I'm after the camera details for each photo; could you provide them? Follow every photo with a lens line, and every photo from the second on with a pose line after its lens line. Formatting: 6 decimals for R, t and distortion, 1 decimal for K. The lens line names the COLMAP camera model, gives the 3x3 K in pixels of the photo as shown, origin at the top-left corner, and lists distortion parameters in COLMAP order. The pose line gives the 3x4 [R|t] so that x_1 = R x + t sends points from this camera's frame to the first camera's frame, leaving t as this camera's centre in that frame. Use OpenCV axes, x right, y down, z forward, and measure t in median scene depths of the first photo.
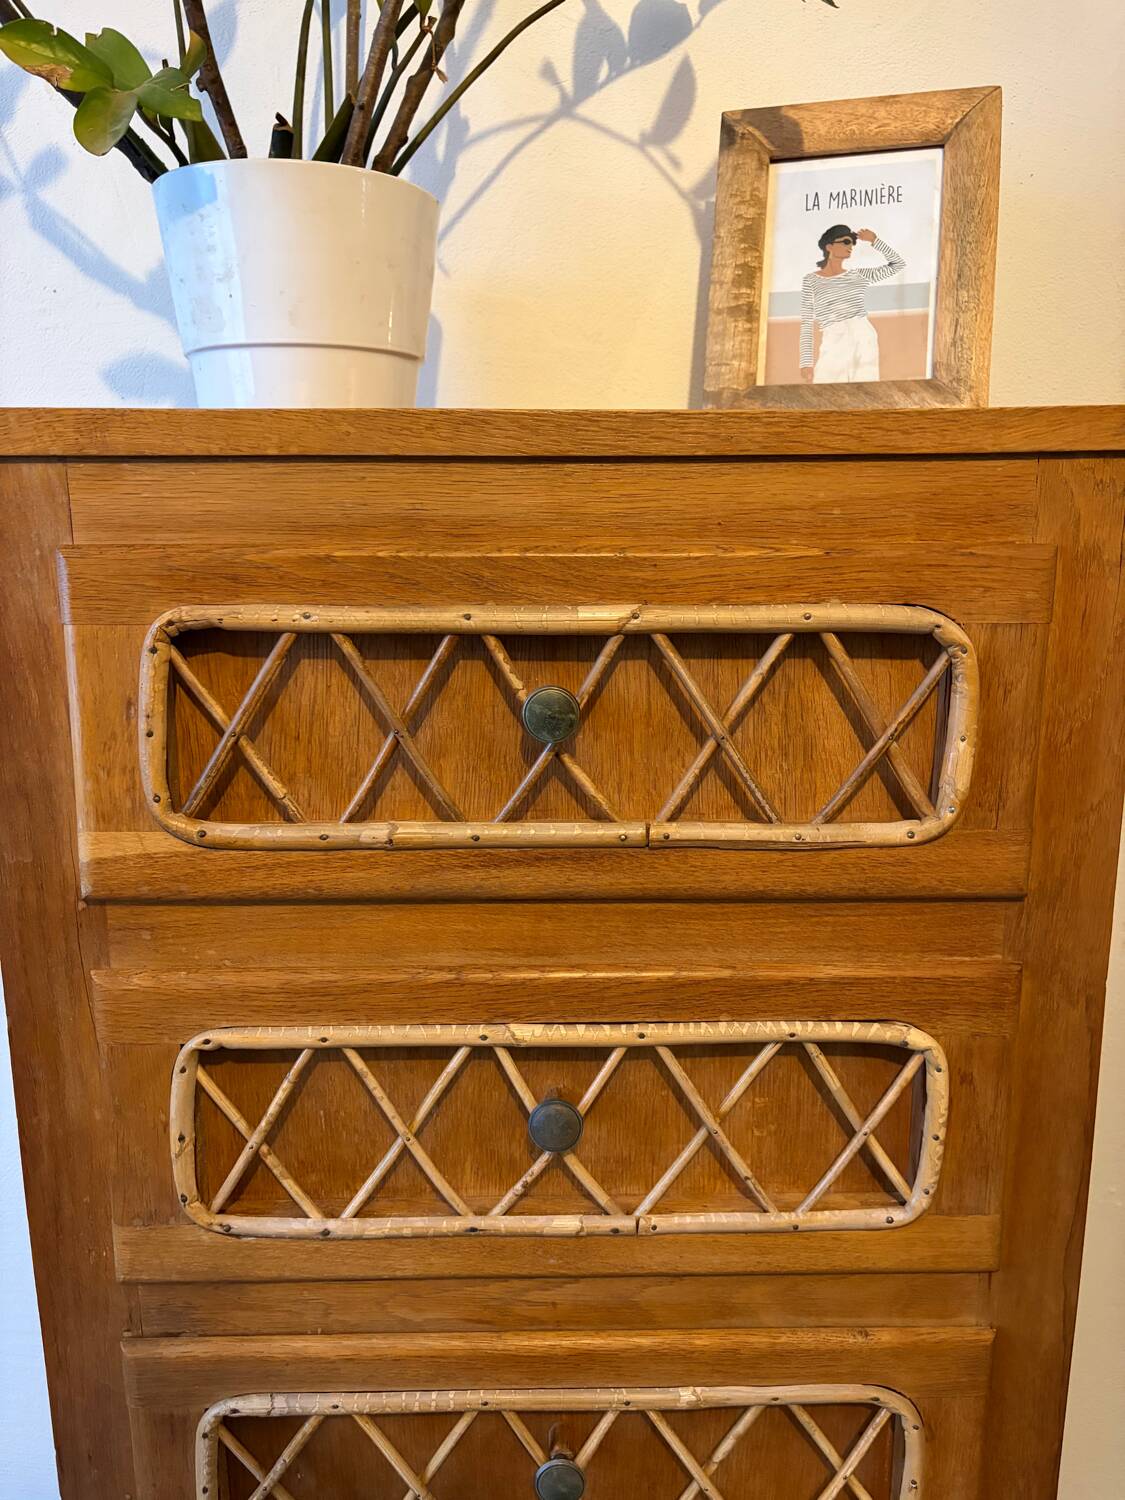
lens RADIAL K [[1135.6, 0, 561.5], [0, 1135.6, 752.9], [0, 0, 1]] dist [0.041928, -0.059094]
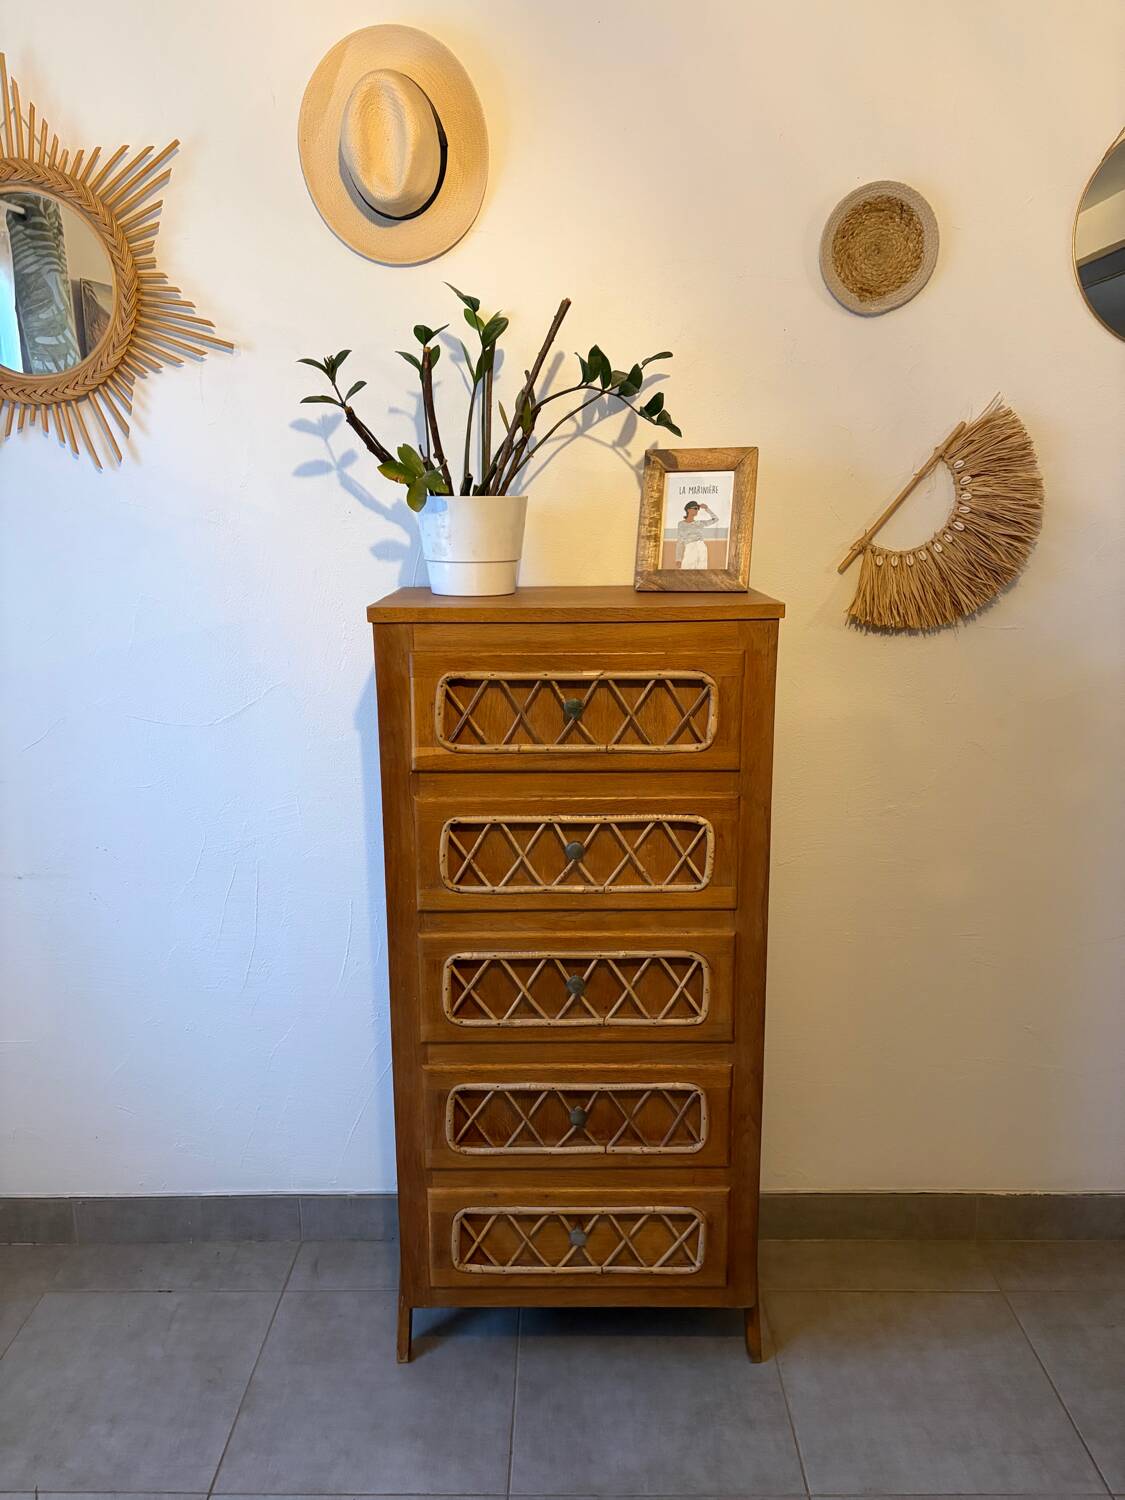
lens RADIAL K [[1137.8, 0, 557.4], [0, 1137.8, 750.5], [0, 0, 1]] dist [0.057405, -0.084340]
pose [[0.999823, -0.000113, -0.018819, 0.003488], [0.000582, 0.999690, 0.024899, 0.004361], [0.018810, -0.024905, 0.999513, -1.849419]]
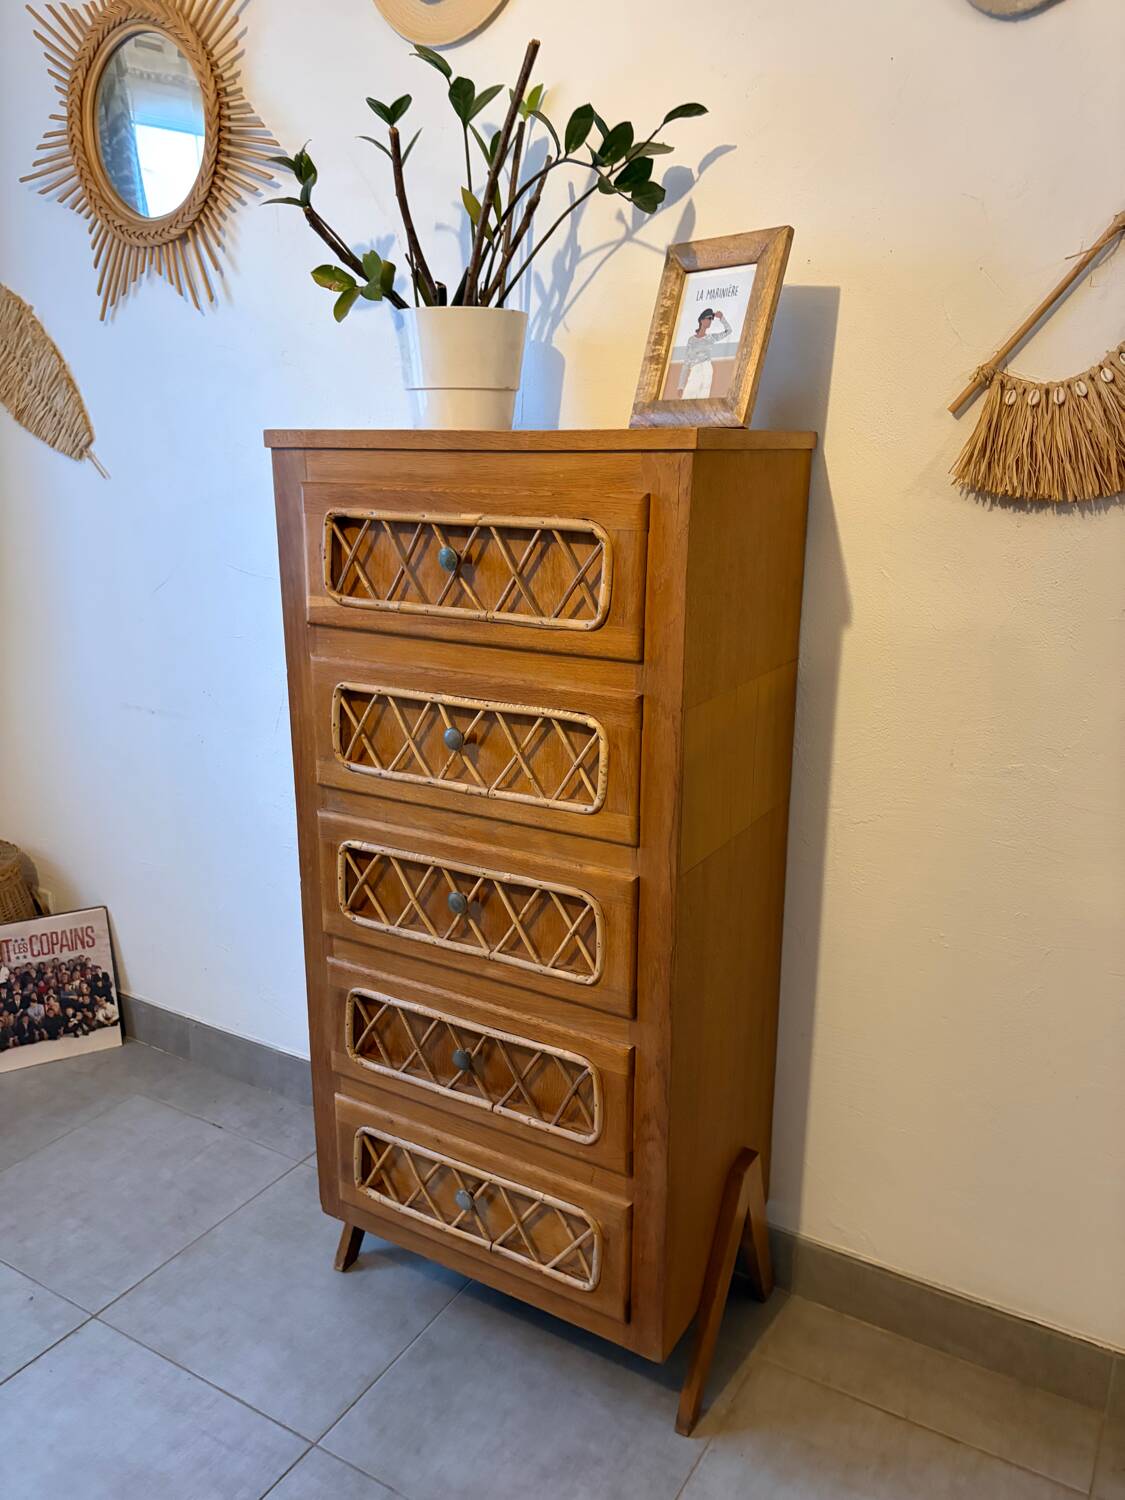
lens RADIAL K [[1135.6, 0, 561.5], [0, 1135.6, 752.9], [0, 0, 1]] dist [0.041928, -0.059094]
pose [[0.853711, 0.142553, -0.500856, 1.356742], [-0.106598, 0.989274, 0.099869, 0.098438], [0.509721, -0.031869, 0.859750, -0.891553]]
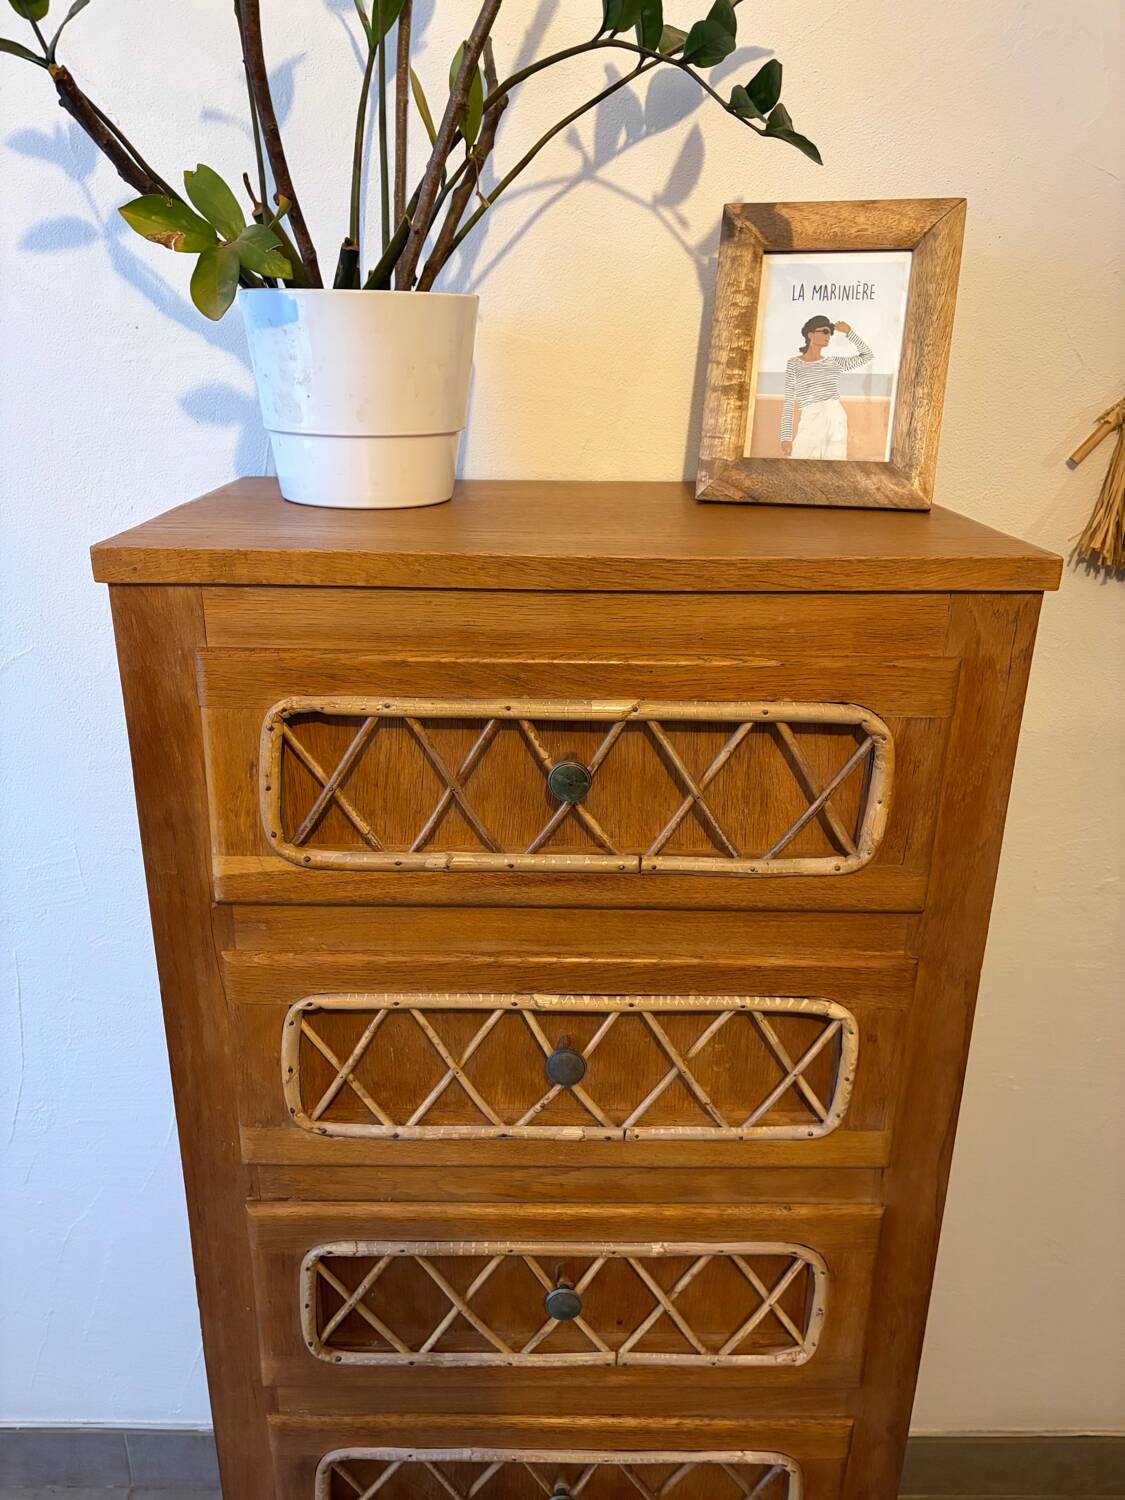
lens RADIAL K [[1132.9, 0, 557.2], [0, 1132.9, 750.9], [0, 0, 1]] dist [0.039823, -0.053201]
pose [[0.999834, 0.018223, -0.000354, -0.022548], [-0.017962, 0.988424, 0.150652, -0.250359], [0.003095, -0.150621, 0.988587, -0.284287]]
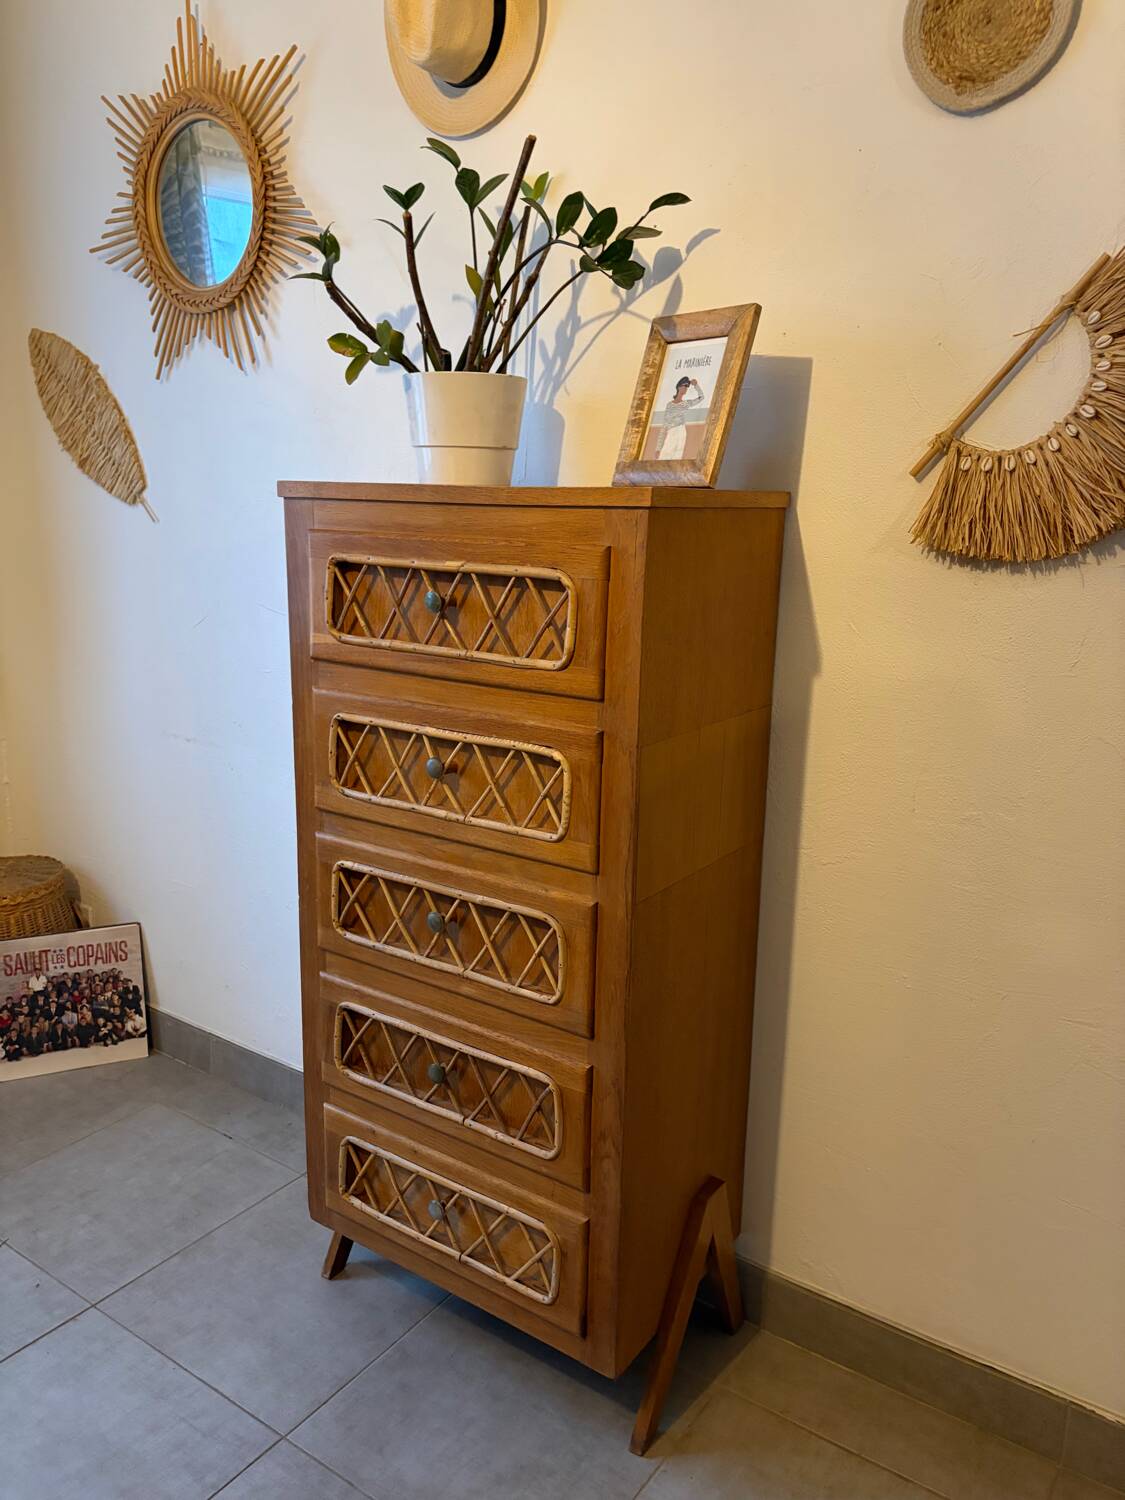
lens RADIAL K [[1132.9, 0, 557.2], [0, 1132.9, 750.9], [0, 0, 1]] dist [0.039823, -0.053201]
pose [[0.814718, 0.146974, -0.560921, 1.611732], [-0.134972, 0.988841, 0.063057, 0.094916], [0.563930, 0.024335, 0.825464, -0.909810]]
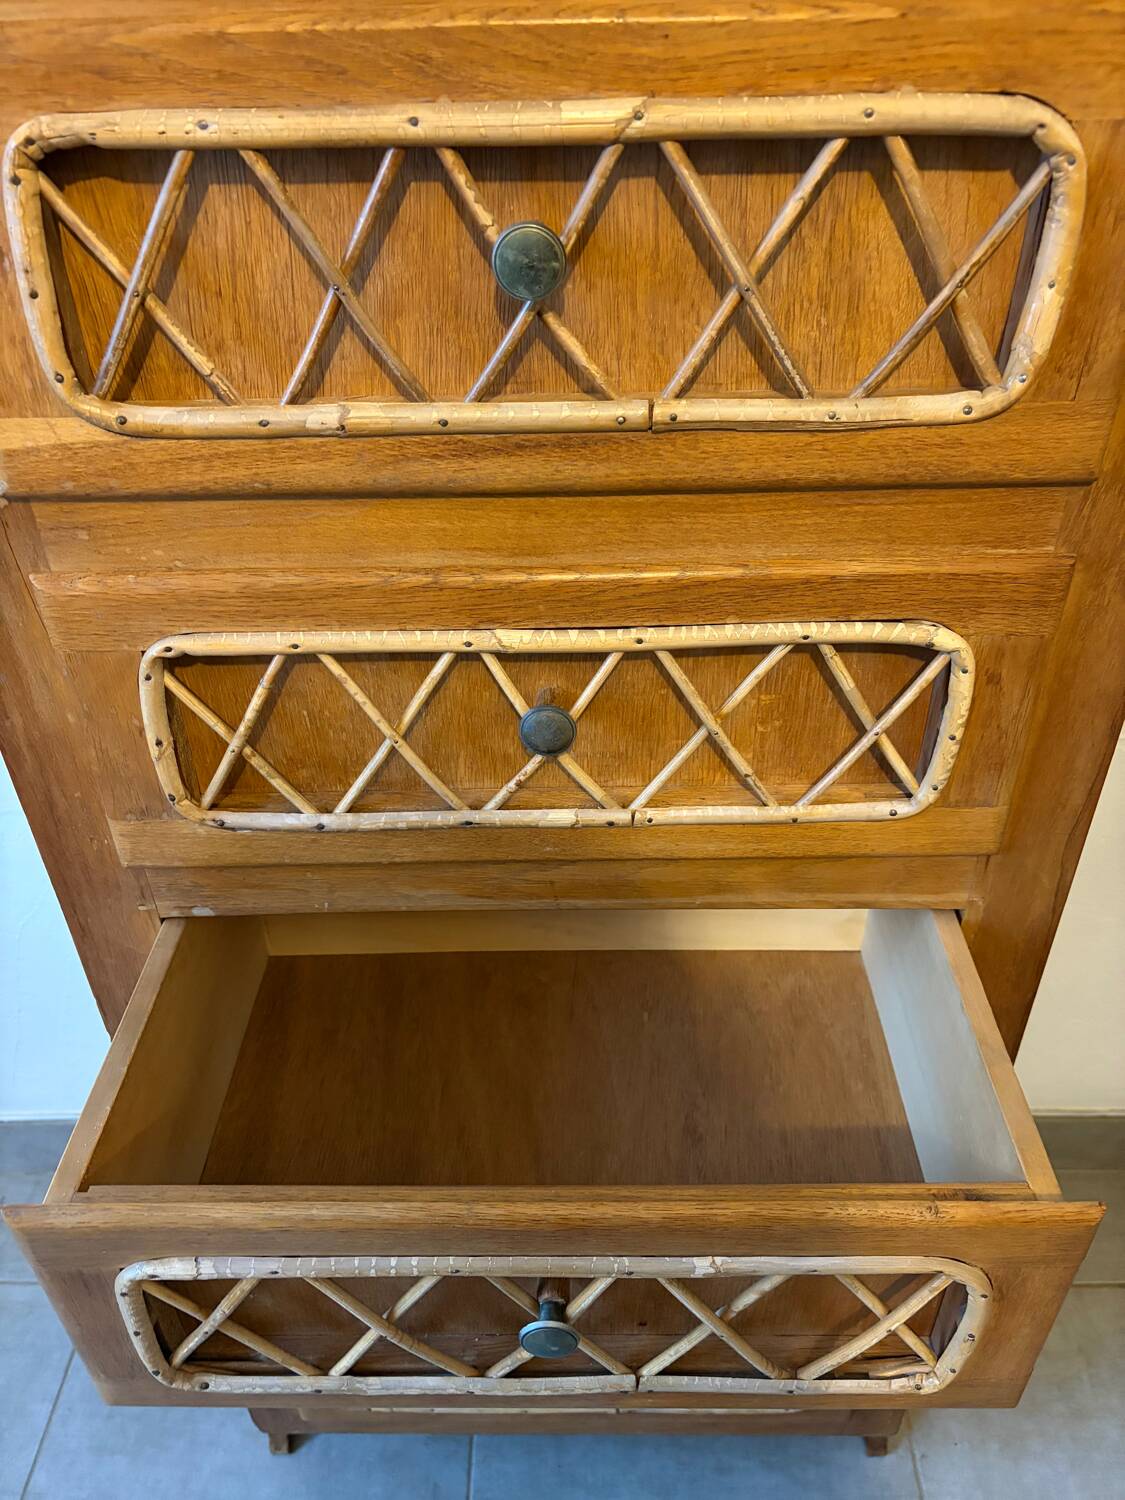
lens RADIAL K [[1128.5, 0, 555.4], [0, 1128.5, 745.9], [0, 0, 1]] dist [0.049252, -0.076683]
pose [[0.999609, -0.004934, -0.027533, 0.027028], [0.015712, 0.913398, 0.406765, -0.043894], [0.023142, -0.407038, 0.913118, 0.136737]]
